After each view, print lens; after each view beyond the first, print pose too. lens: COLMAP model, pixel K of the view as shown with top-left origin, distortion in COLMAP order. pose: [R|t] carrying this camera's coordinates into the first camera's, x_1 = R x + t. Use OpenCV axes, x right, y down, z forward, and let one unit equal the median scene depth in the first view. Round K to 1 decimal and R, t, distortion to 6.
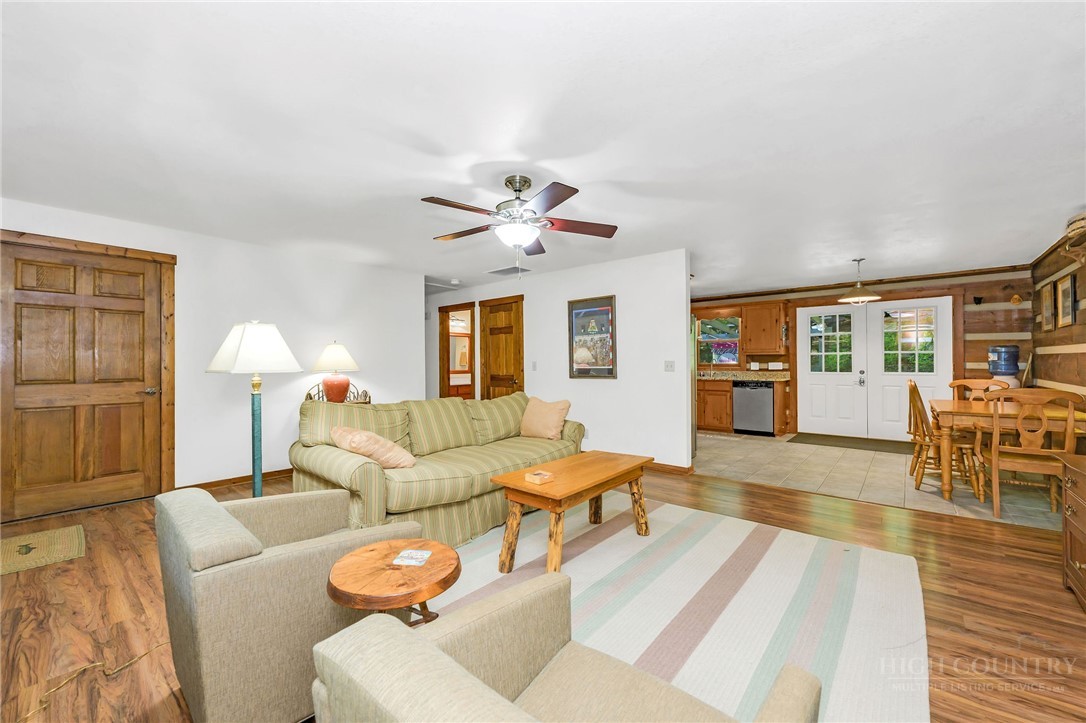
lens RADIAL K [[426.8, 0, 541.6], [0, 426.8, 359.2], [0, 0, 1]] dist [-0.000247, 0.000120]
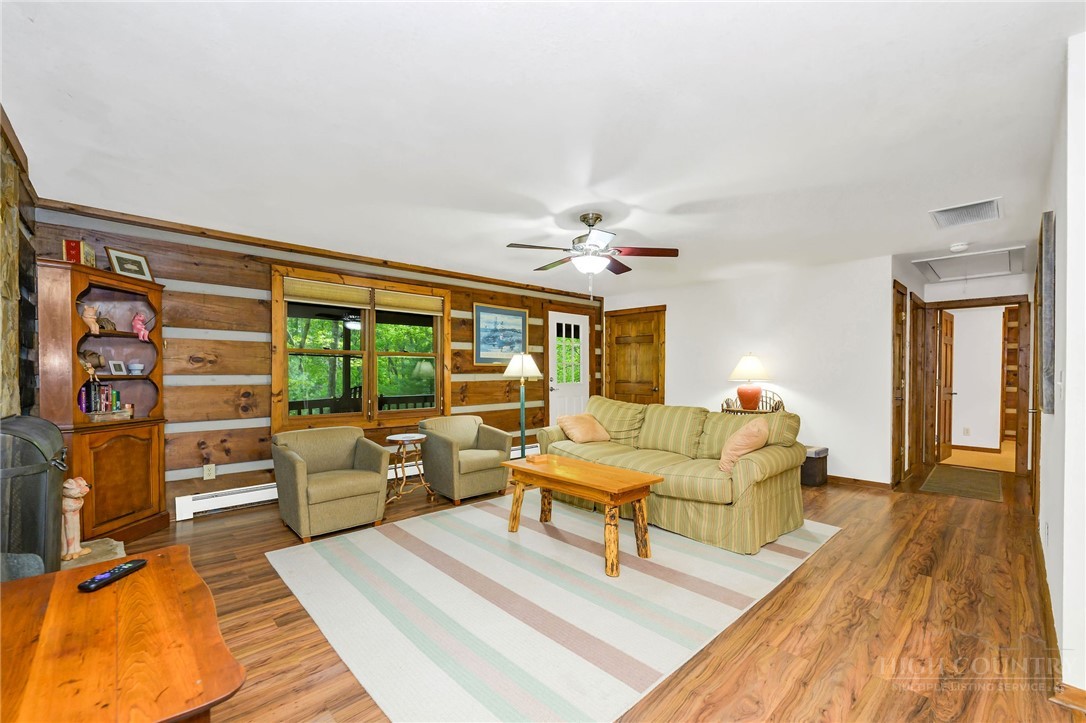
lens RADIAL K [[453.4, 0, 547.9], [0, 453.4, 377.5], [0, 0, 1]] dist [-0.001967, -0.000128]
pose [[-0.109330, 0.015870, -0.993879, 0.619924], [0.003339, 0.999873, 0.015598, 0.001322], [0.994000, -0.001613, -0.109369, 0.523629]]
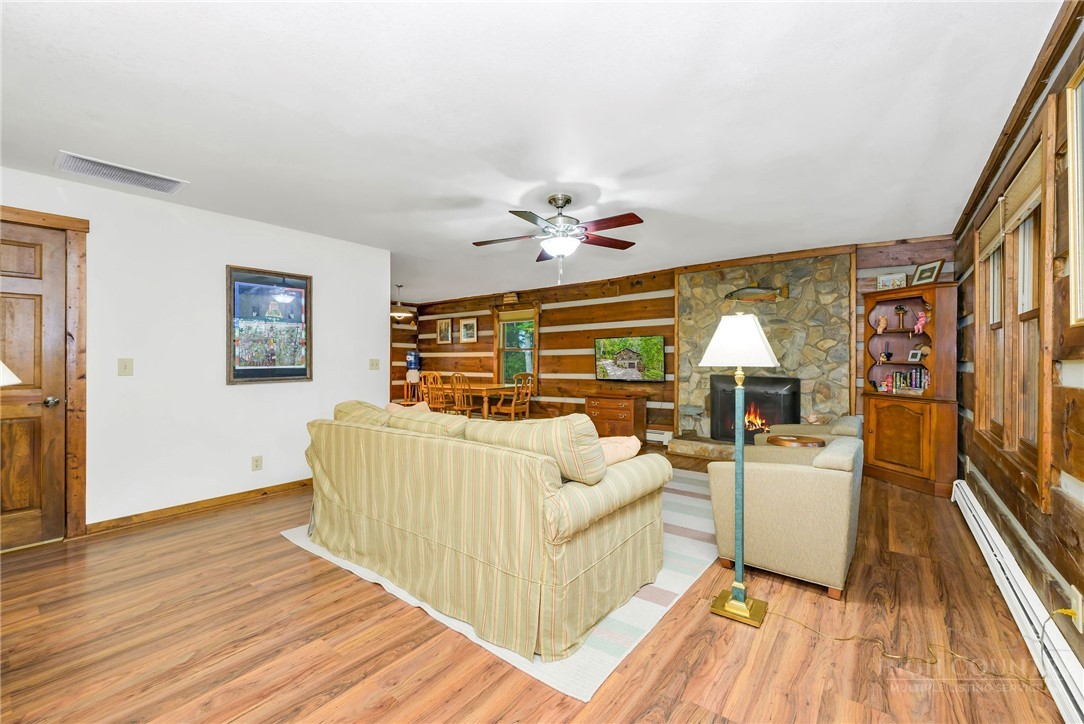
lens RADIAL K [[434.3, 0, 541.9], [0, 434.3, 358.5], [0, 0, 1]] dist [-0.000179, -0.000084]
pose [[-0.027916, 0.009035, 0.999569, -0.612904], [-0.004244, 0.999949, -0.009157, 0.009134], [-0.999601, -0.004497, -0.027876, 0.553653]]
